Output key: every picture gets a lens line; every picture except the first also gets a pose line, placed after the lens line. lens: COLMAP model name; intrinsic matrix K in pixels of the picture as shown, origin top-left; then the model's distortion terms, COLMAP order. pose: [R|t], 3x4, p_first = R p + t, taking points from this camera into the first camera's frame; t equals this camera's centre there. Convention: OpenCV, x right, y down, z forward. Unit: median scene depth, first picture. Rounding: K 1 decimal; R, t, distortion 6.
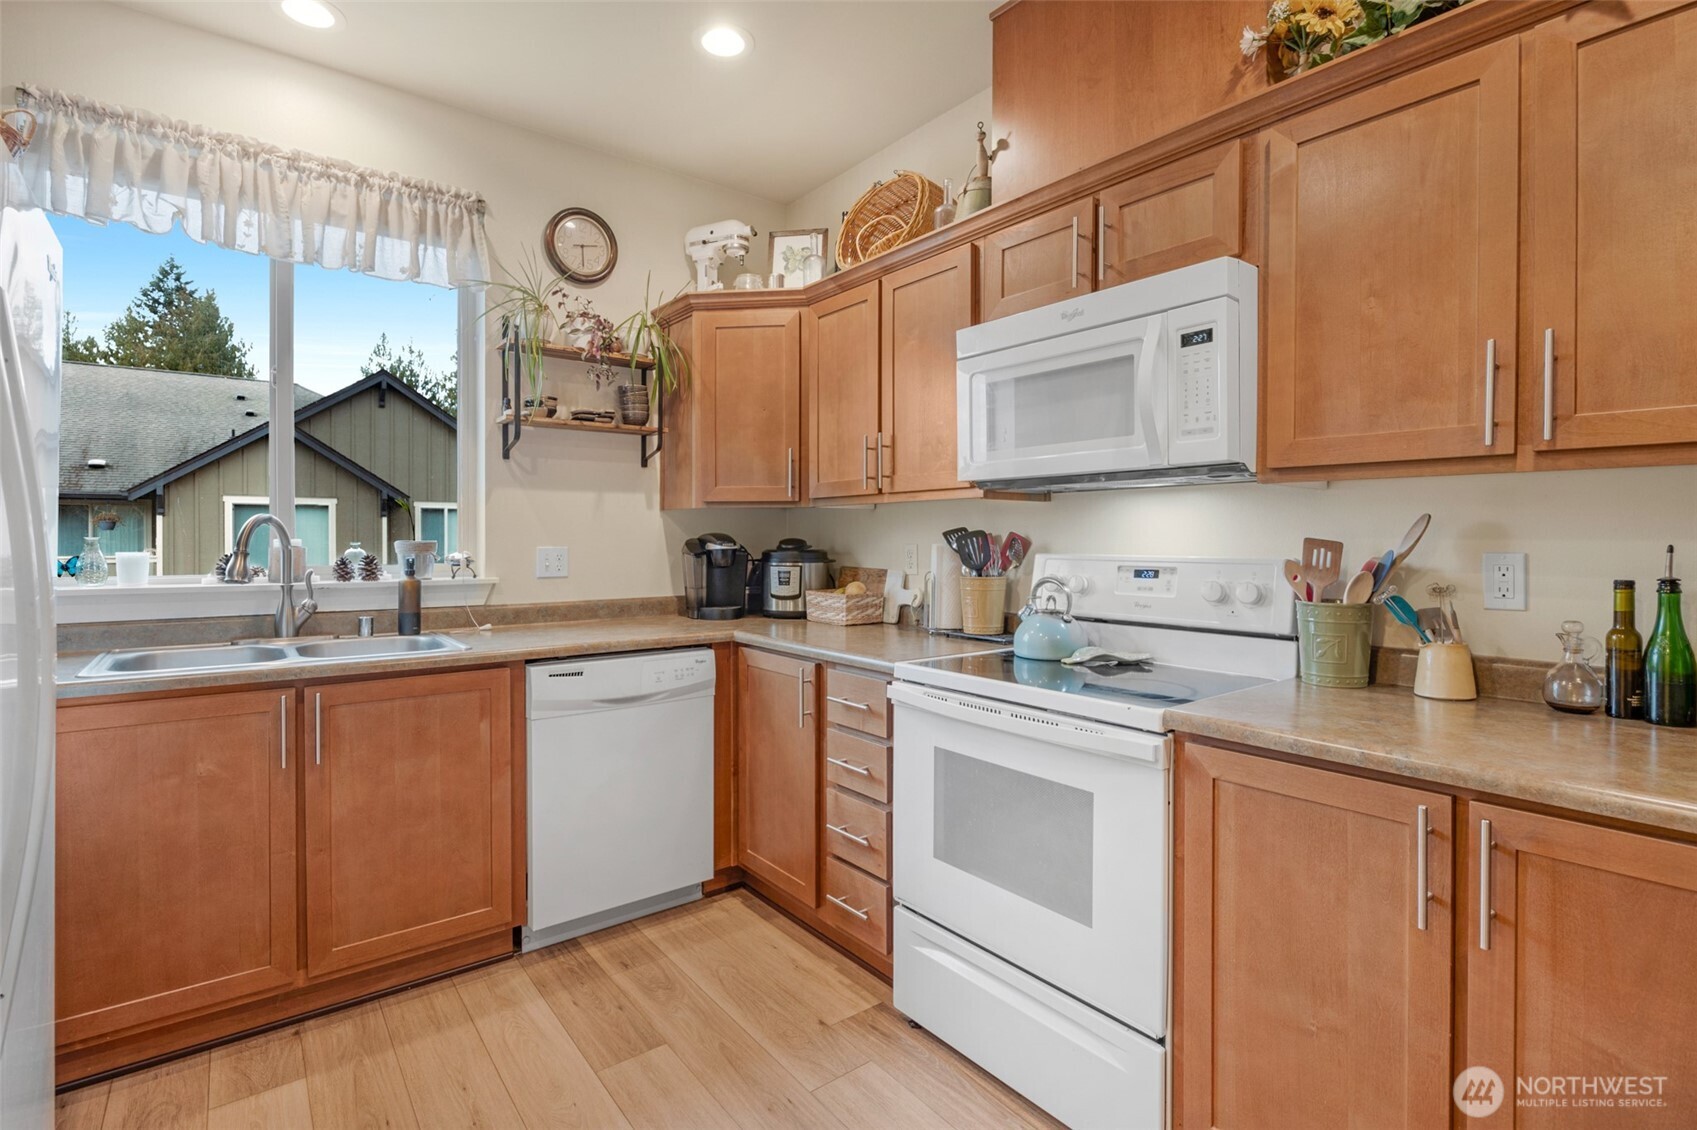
lens RADIAL K [[790.8, 0, 837.6], [0, 790.8, 545.8], [0, 0, 1]] dist [-0.008552, -0.000692]
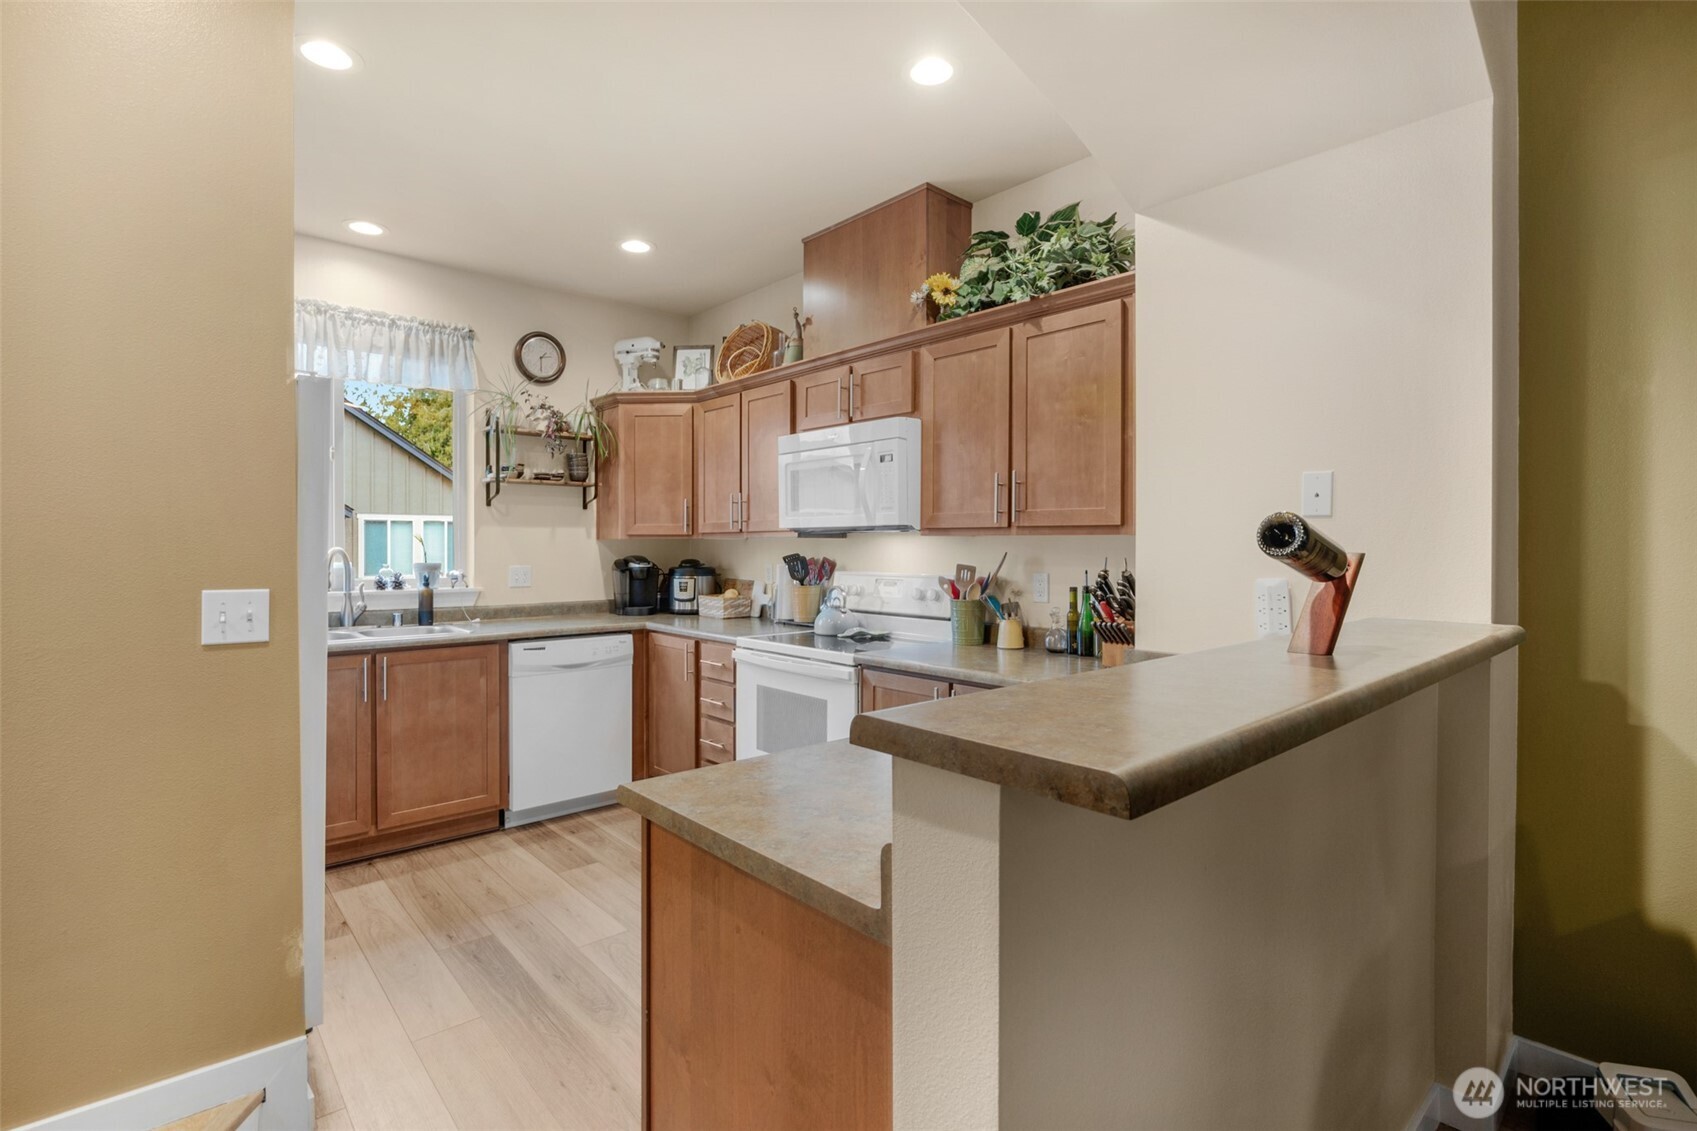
lens RADIAL K [[790.8, 0, 841.8], [0, 790.8, 553.7], [0, 0, 1]] dist [-0.008552, -0.000692]
pose [[0.997190, -0.000383, 0.074912, 0.135386], [0.000386, 1.000000, -0.000032, -0.023971], [-0.074912, 0.000061, 0.997190, -0.557664]]
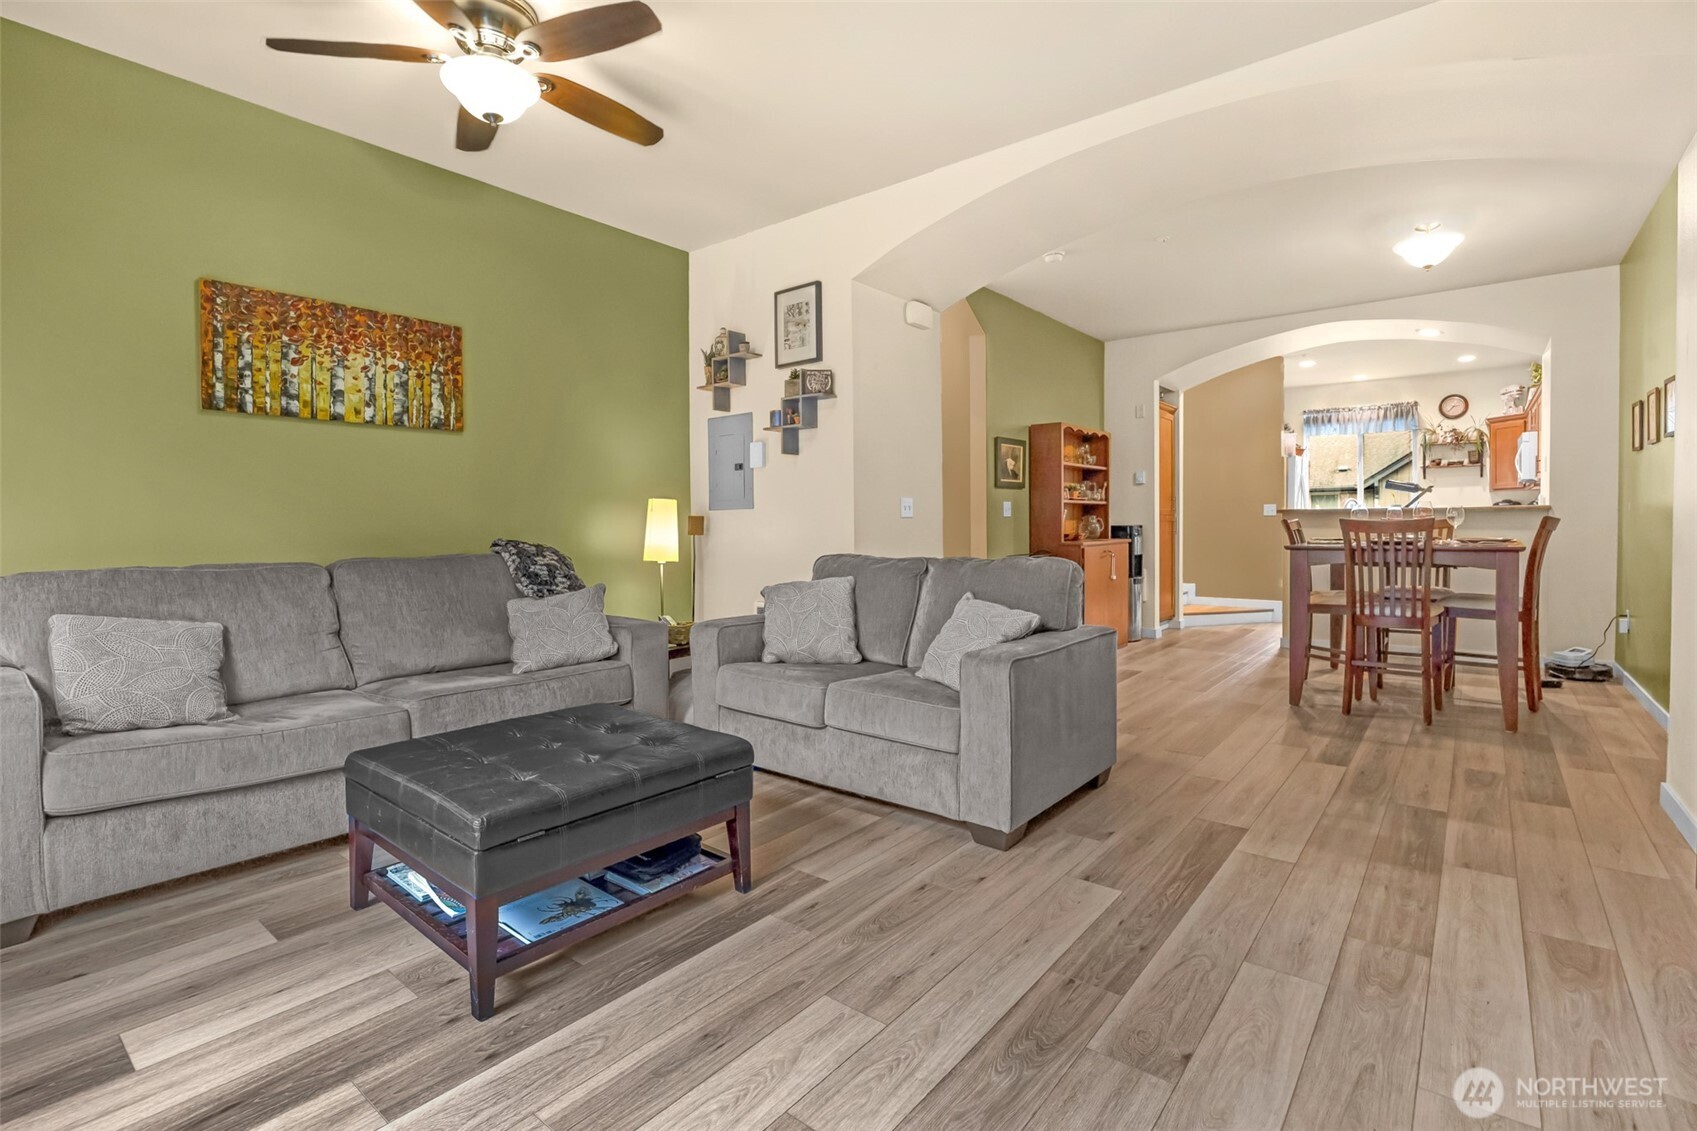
lens RADIAL K [[777.1, 0, 848.8], [0, 777.1, 552.2], [0, 0, 1]] dist [-0.012046, -0.000213]
pose [[0.232761, 0.025446, -0.972201, 2.334773], [0.003972, 0.999624, 0.027115, 0.104107], [0.972526, -0.010173, 0.232572, -2.248511]]
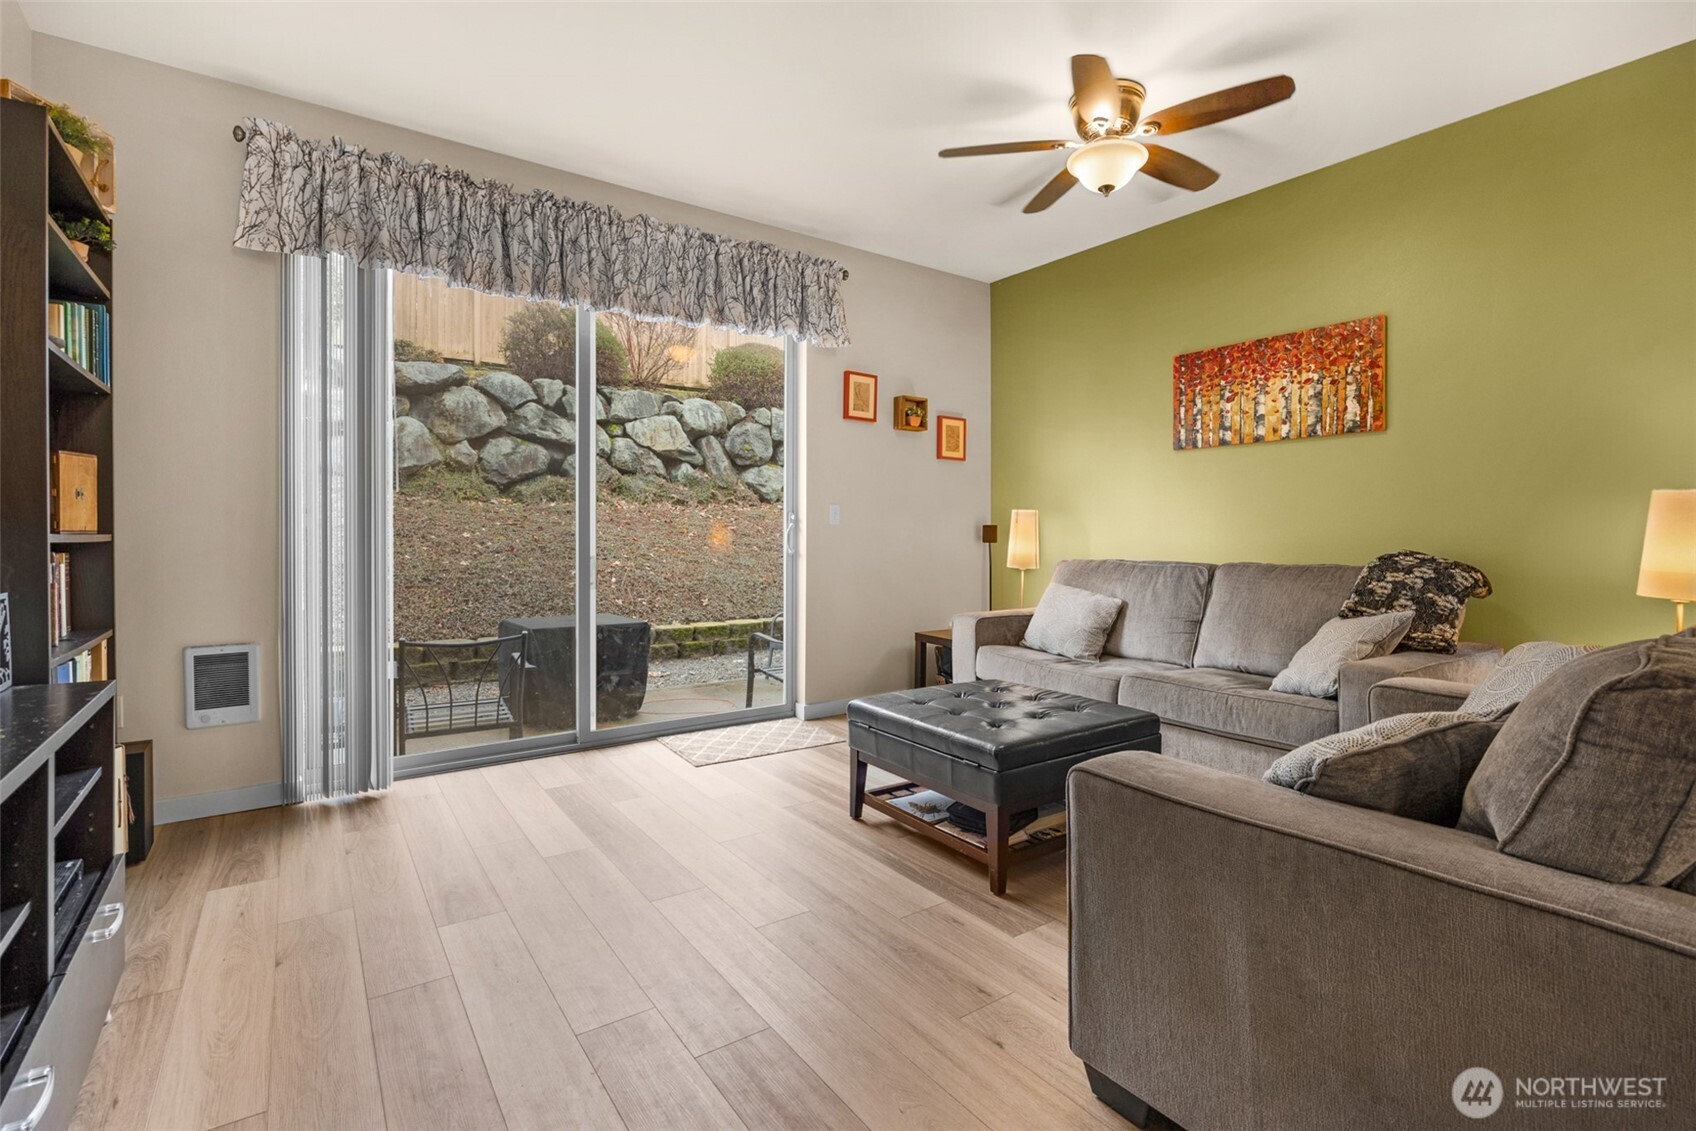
lens RADIAL K [[776.6, 0, 846.8], [0, 776.6, 552.2], [0, 0, 1]] dist [-0.012046, -0.000213]
pose [[-0.999203, -0.007494, 0.039201, 1.605038], [-0.006464, 0.999632, 0.026330, 0.092906], [-0.039384, 0.026056, -0.998884, -1.269156]]
